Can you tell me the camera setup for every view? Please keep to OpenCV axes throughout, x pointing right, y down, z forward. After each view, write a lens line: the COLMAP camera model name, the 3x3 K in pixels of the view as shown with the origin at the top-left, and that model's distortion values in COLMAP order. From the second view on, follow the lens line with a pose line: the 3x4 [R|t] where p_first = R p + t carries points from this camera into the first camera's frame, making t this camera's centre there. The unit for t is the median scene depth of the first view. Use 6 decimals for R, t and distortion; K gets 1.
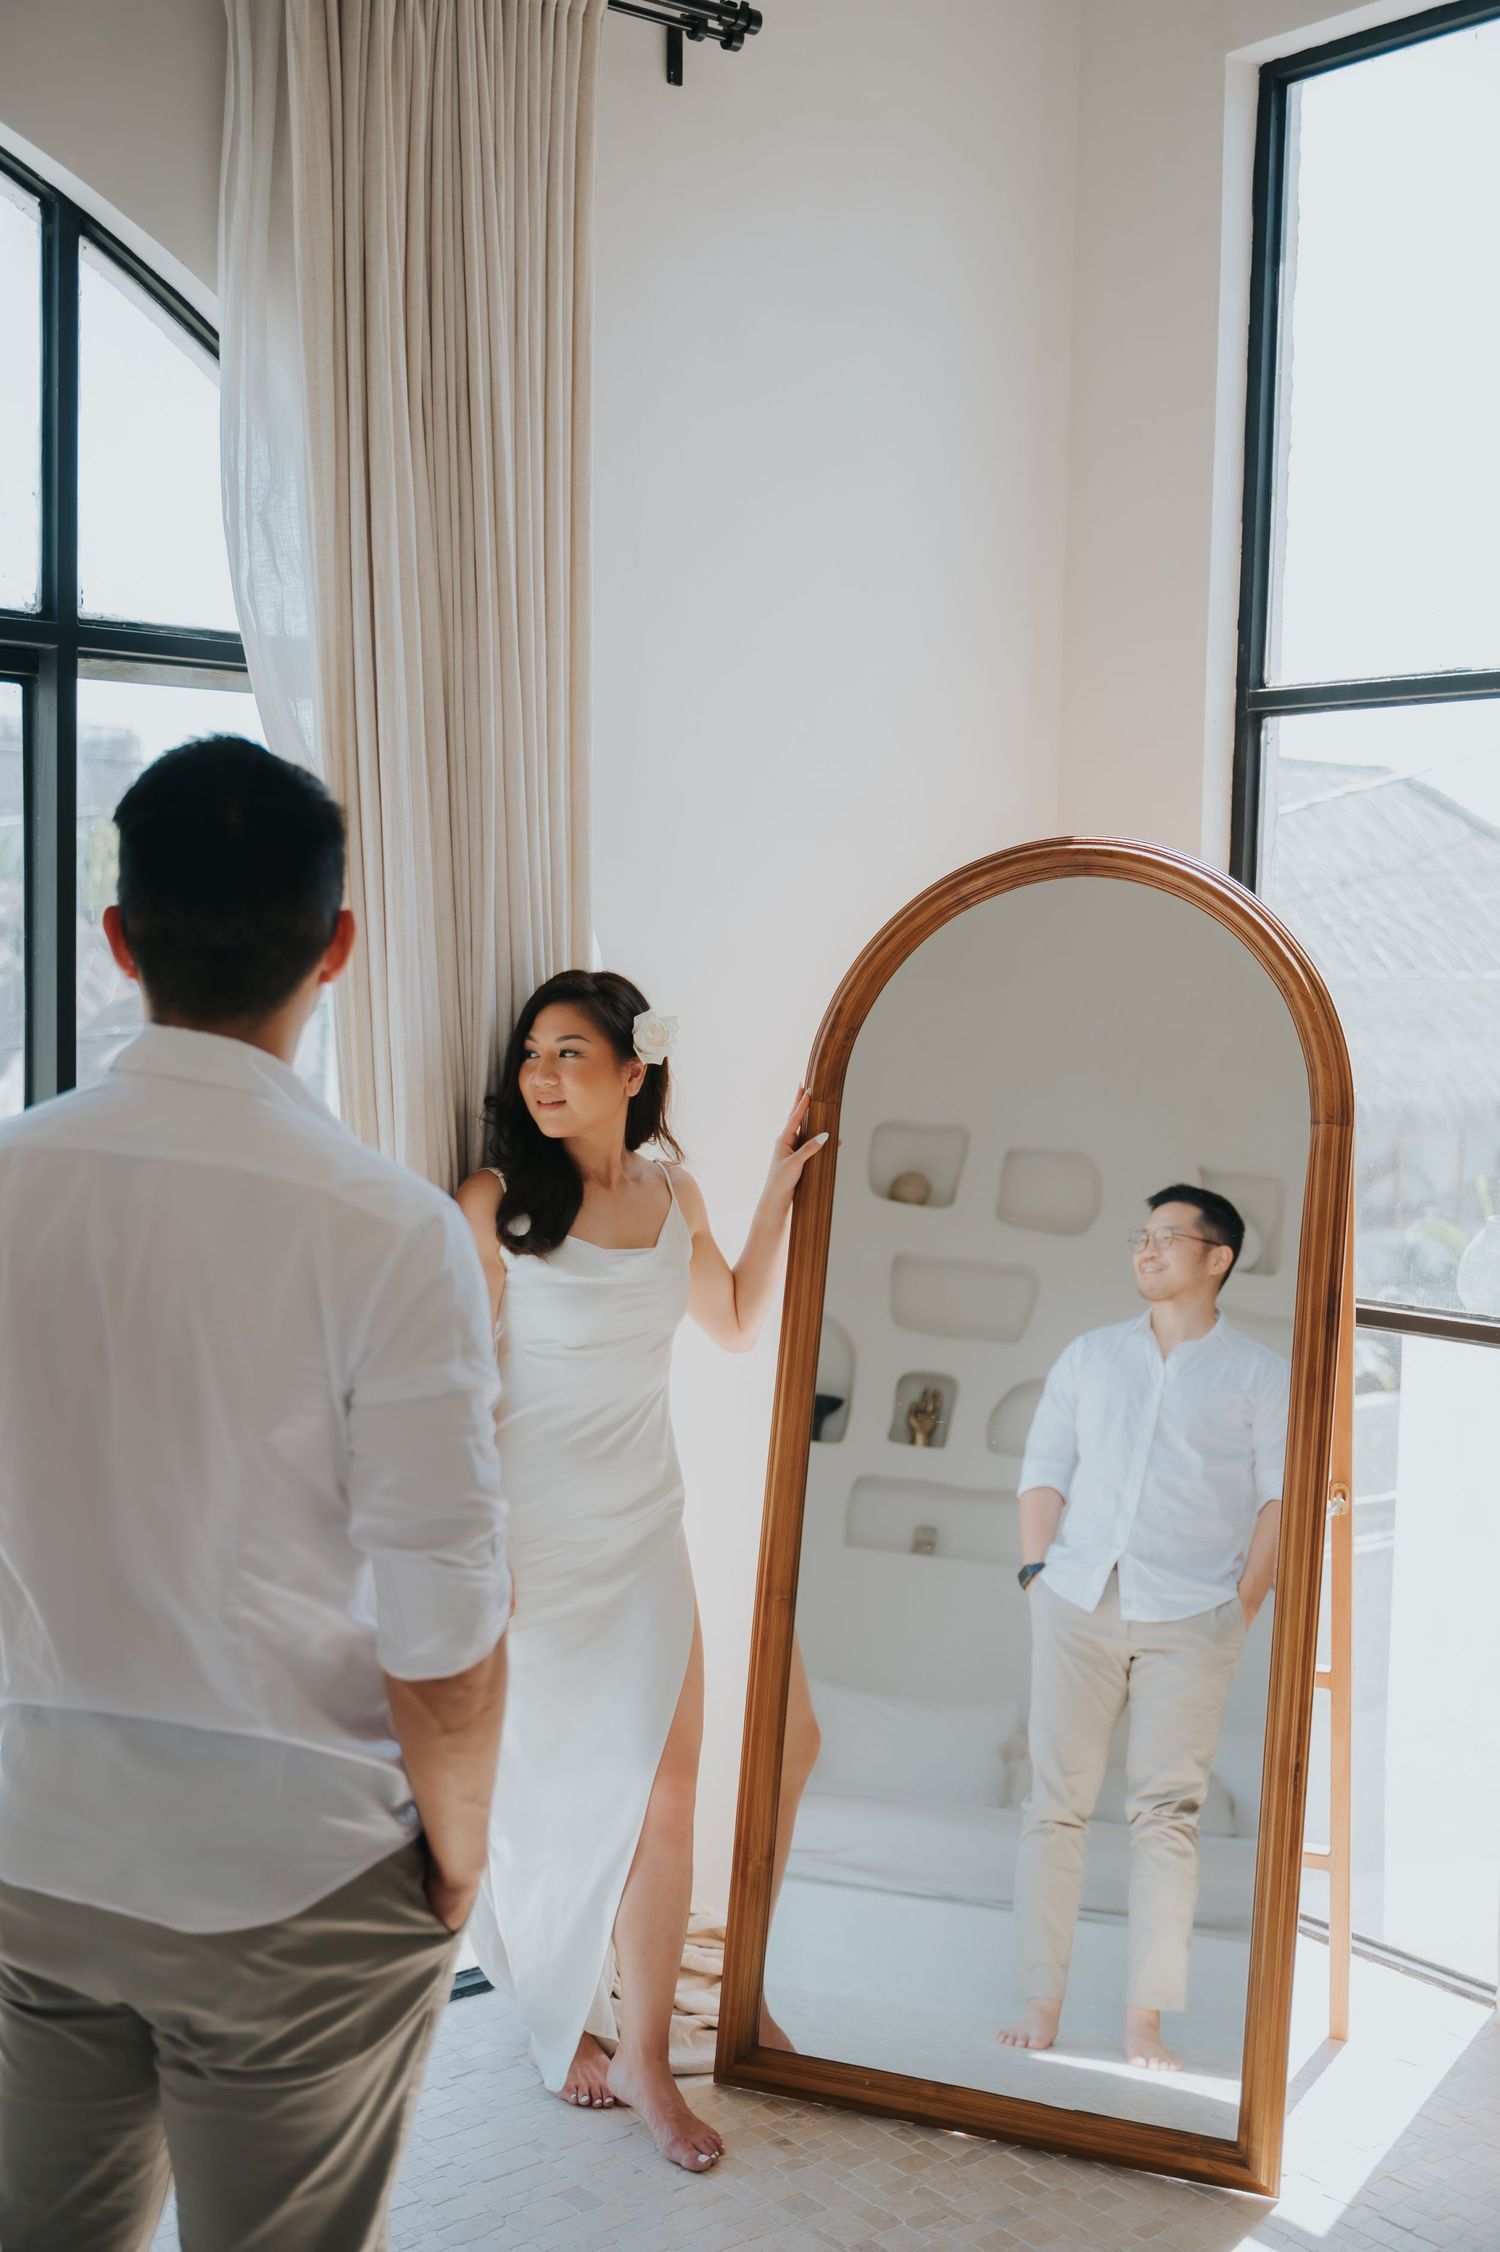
lens RADIAL K [[2492.0, 0, 752.6], [0, 2492.0, 1116.8], [0, 0, 1]] dist [-0.004578, 0.000000]
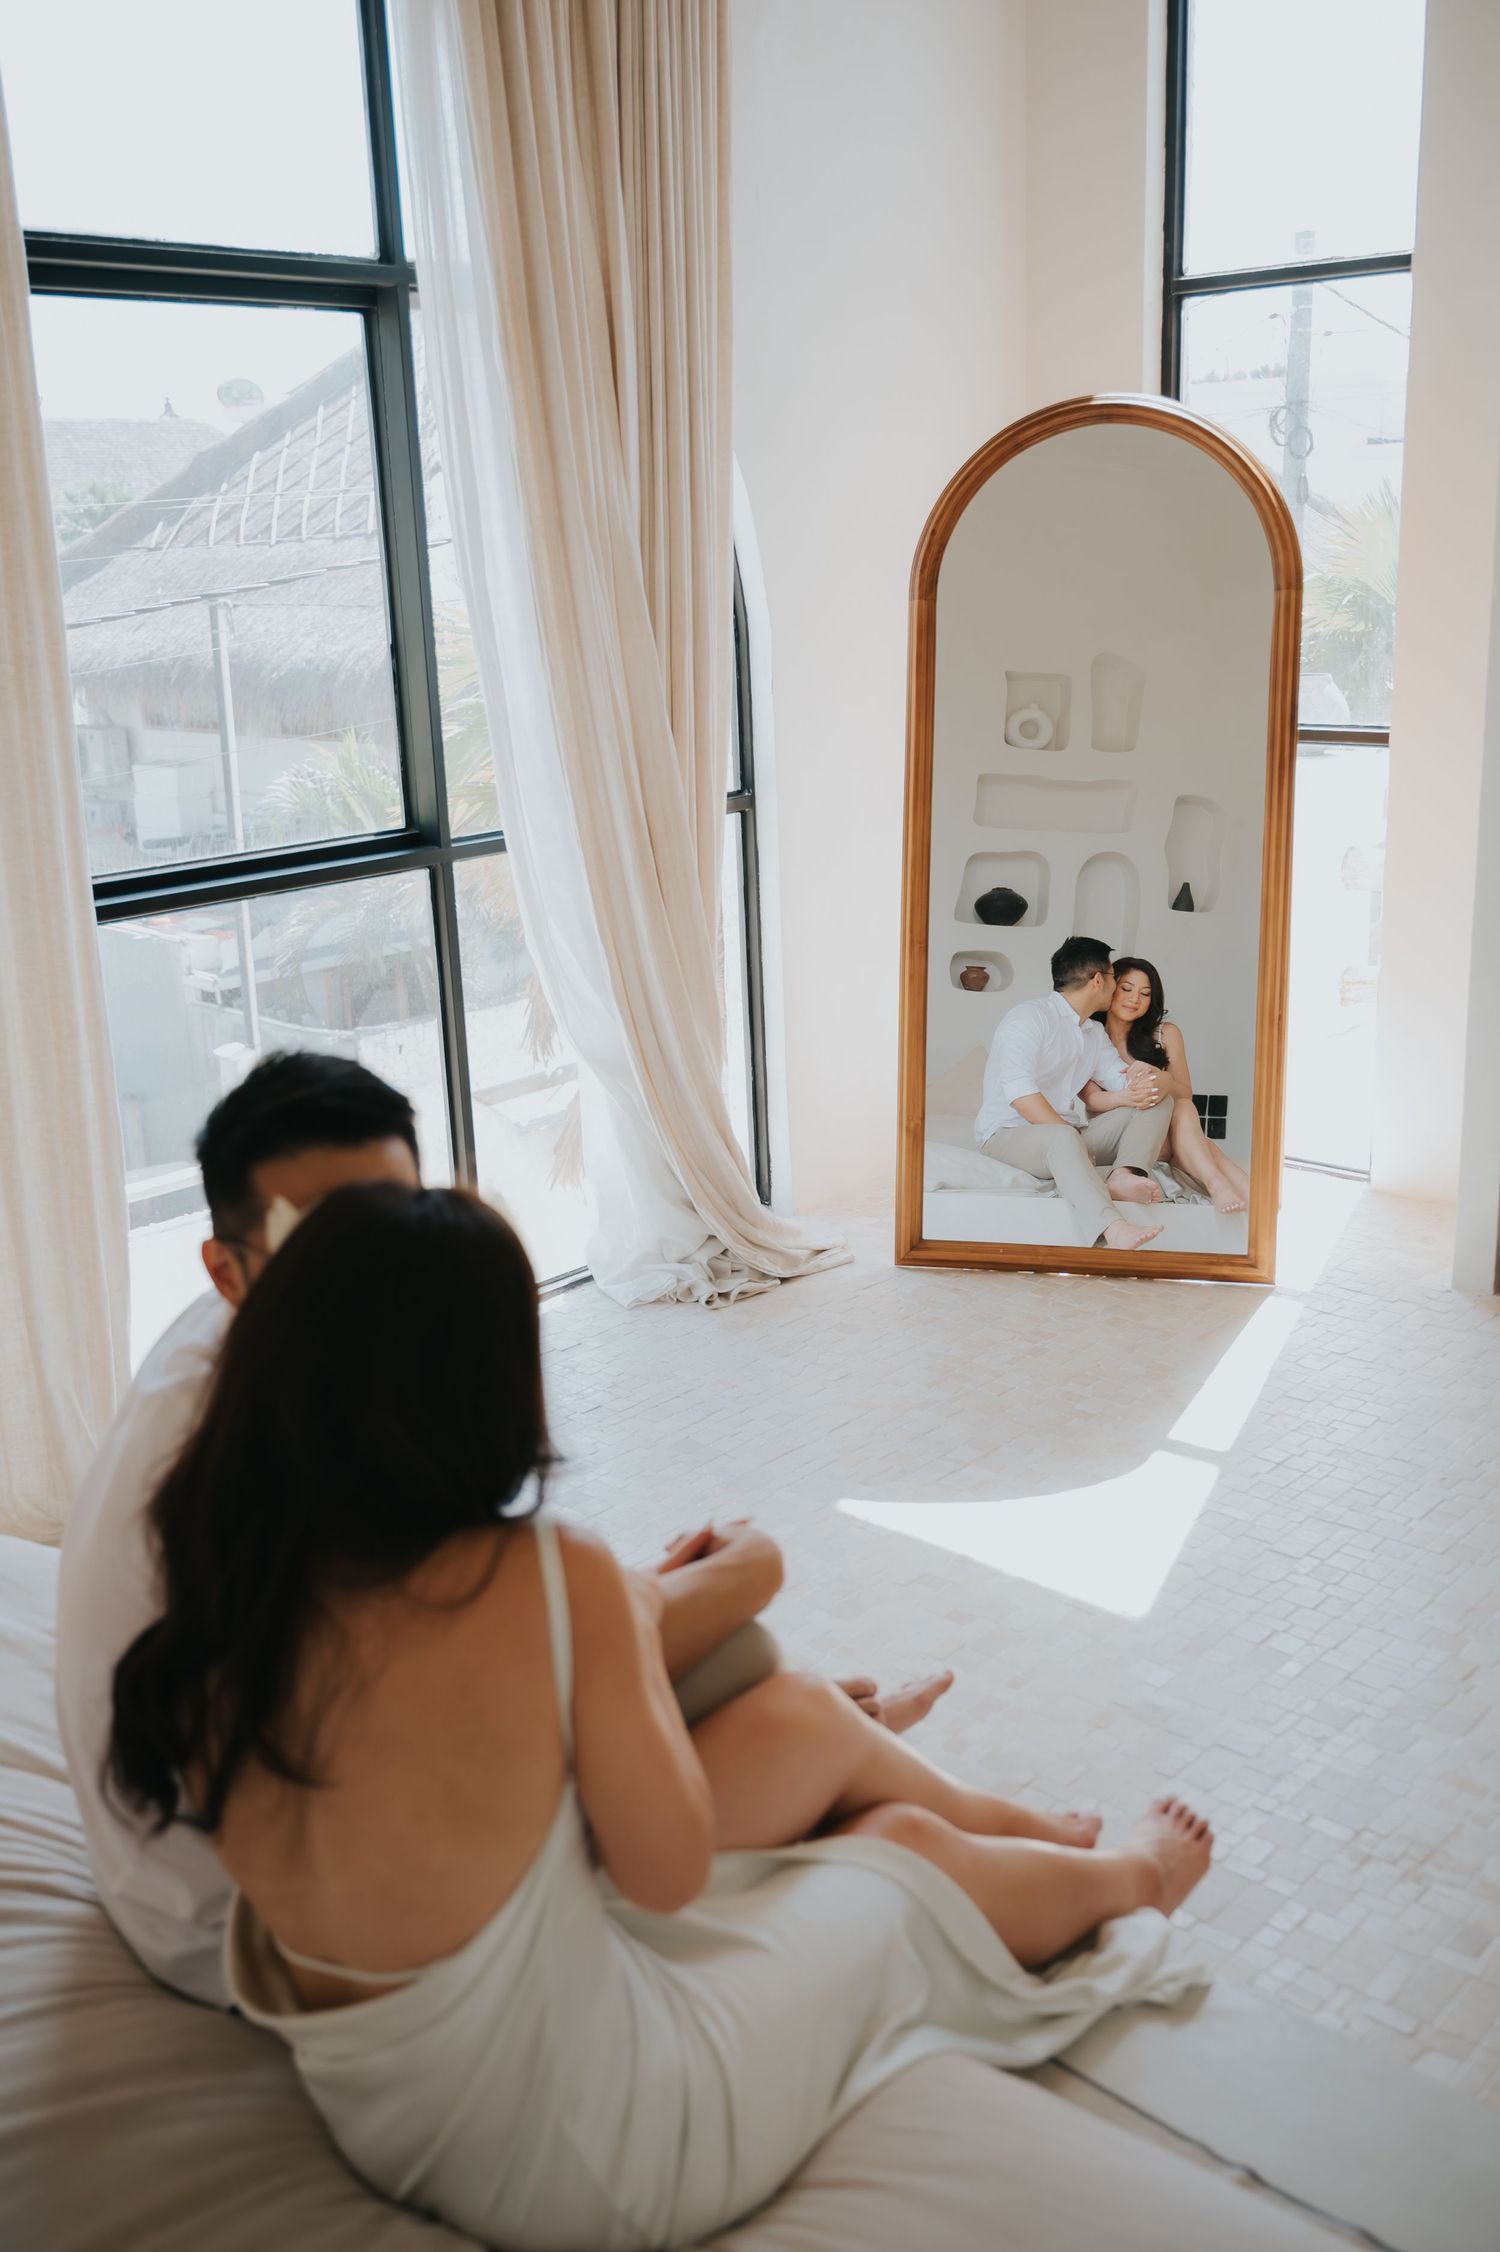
lens RADIAL K [[2136.8, 0, 748.4], [0, 2136.8, 1130.2], [0, 0, 1]] dist [-0.001341, 0.000000]
pose [[0.988386, -0.092140, 0.120843, -0.251604], [0.065212, 0.975443, 0.210375, 0.026937], [-0.137260, -0.200051, 0.970123, -0.233630]]
